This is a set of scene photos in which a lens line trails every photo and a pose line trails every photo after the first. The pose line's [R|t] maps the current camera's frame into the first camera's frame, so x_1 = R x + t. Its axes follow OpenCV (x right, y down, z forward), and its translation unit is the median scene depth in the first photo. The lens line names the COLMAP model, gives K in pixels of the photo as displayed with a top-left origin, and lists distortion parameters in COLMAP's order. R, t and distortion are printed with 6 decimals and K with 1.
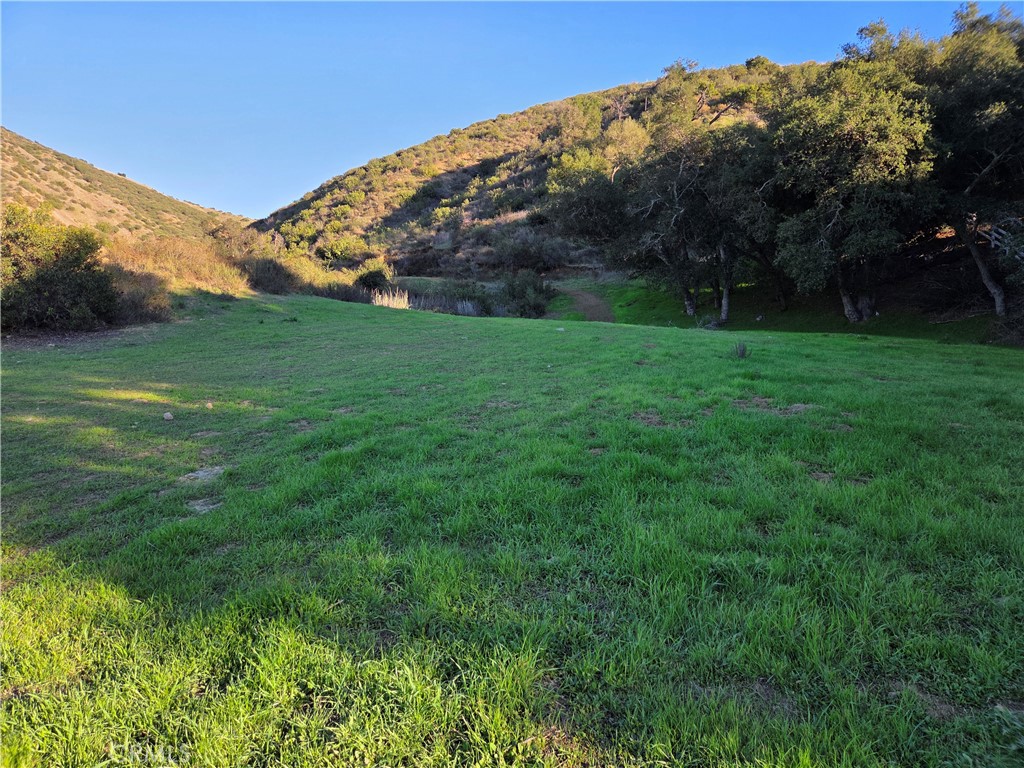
lens RADIAL K [[678.4, 0, 518.6], [0, 678.4, 378.6], [0, 0, 1]] dist [0.070602, -0.059965]
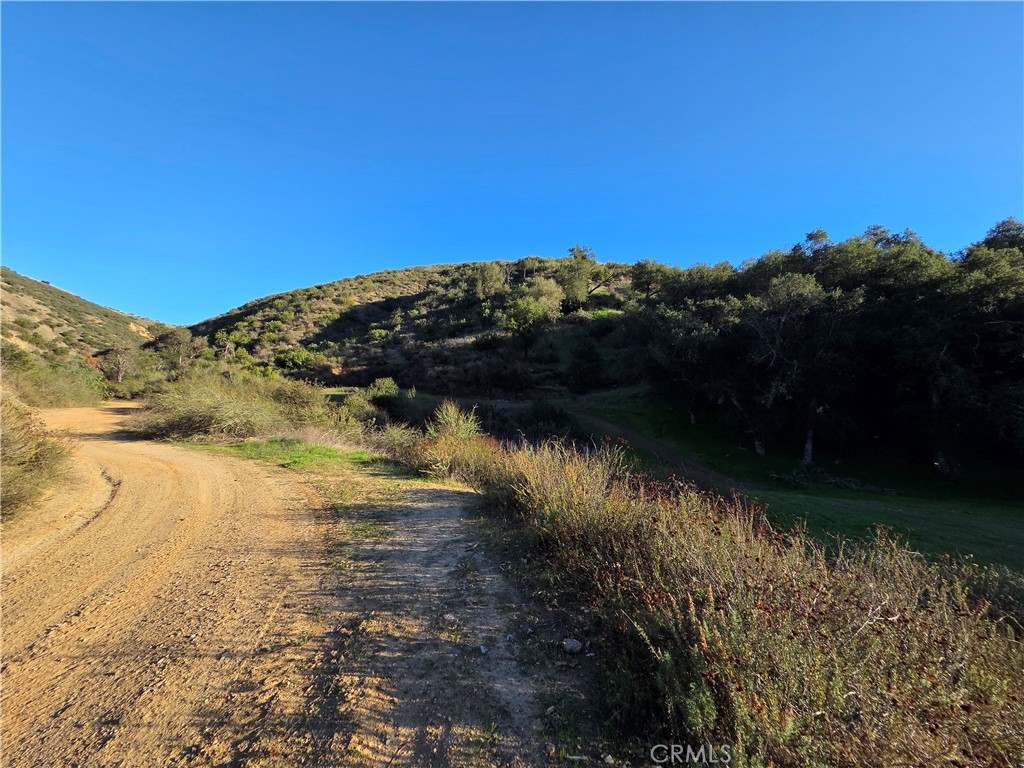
lens RADIAL K [[416.4, 0, 513.0], [0, 416.4, 385.5], [0, 0, 1]] dist [0.002917, -0.000502]
pose [[0.942404, 0.030539, 0.333080, -0.161917], [0.010965, 0.992467, -0.122021, -0.059260], [-0.334297, 0.118645, 0.934970, 0.239920]]
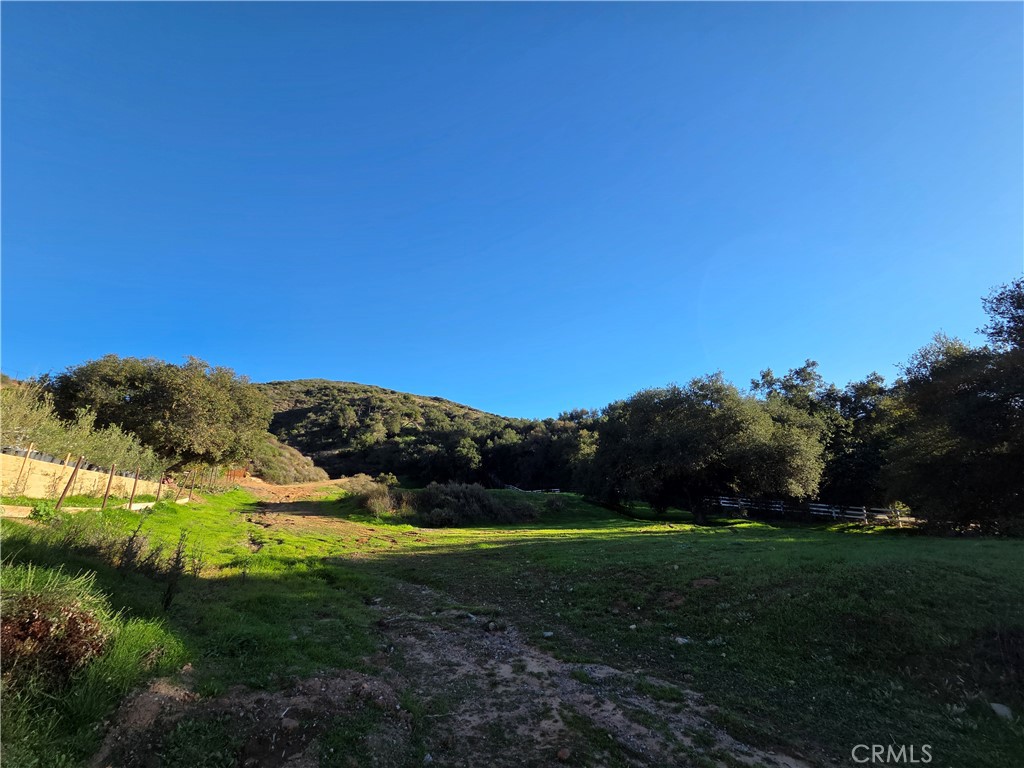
lens RADIAL K [[416.4, 0, 517.3], [0, 416.4, 388.6], [0, 0, 1]] dist [0.002917, -0.000502]
pose [[0.769983, 0.153634, 0.619292, -0.441126], [0.070172, 0.944302, -0.321510, 0.073086], [-0.634194, 0.291014, 0.716316, -0.575728]]
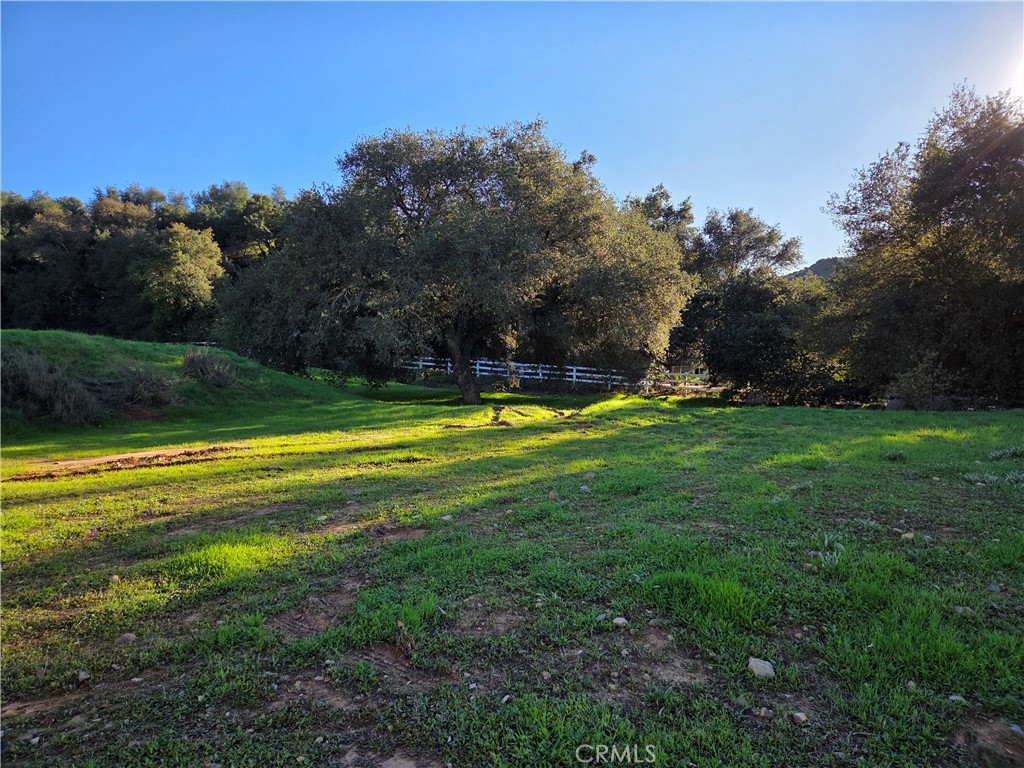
lens RADIAL K [[678.4, 0, 510.4], [0, 678.4, 382.0], [0, 0, 1]] dist [0.070602, -0.059965]
pose [[0.211114, -0.035280, 0.976825, -0.390062], [0.103666, 0.994520, 0.013515, 0.066233], [-0.971949, 0.098410, 0.213614, -0.470966]]
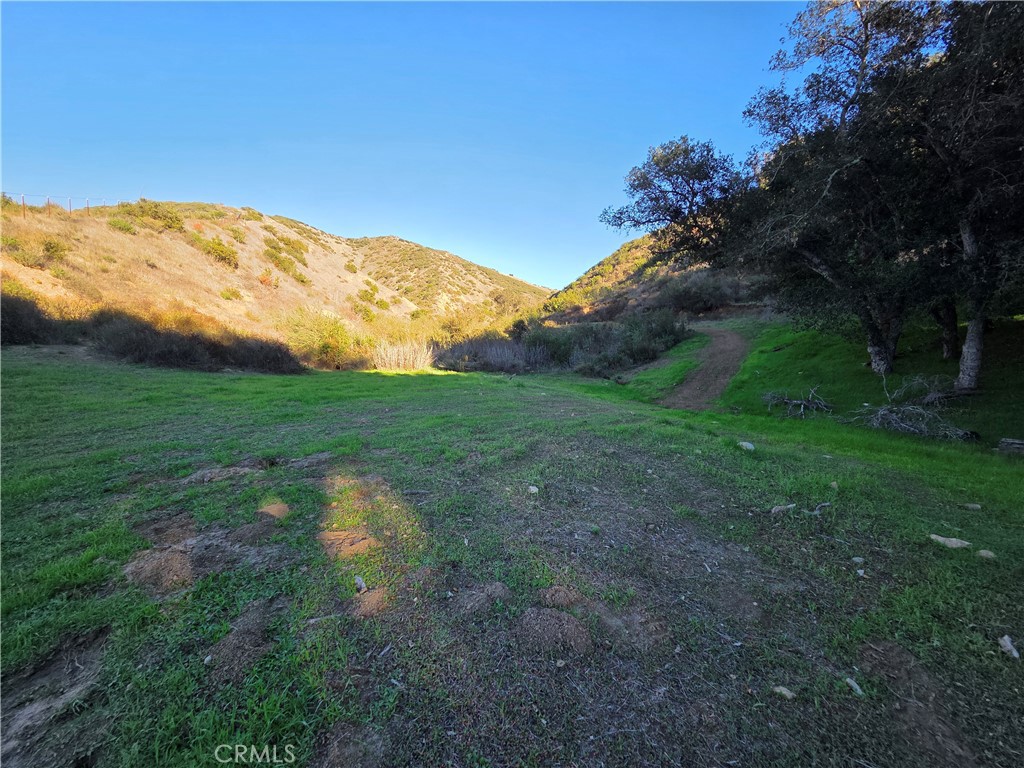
lens RADIAL K [[416.4, 0, 515.6], [0, 416.4, 385.5], [0, 0, 1]] dist [0.002917, -0.000502]
pose [[0.863186, 0.044651, -0.502908, 0.081176], [-0.048108, 0.998823, 0.006111, -0.033870], [0.502589, 0.018919, 0.864318, 0.272329]]
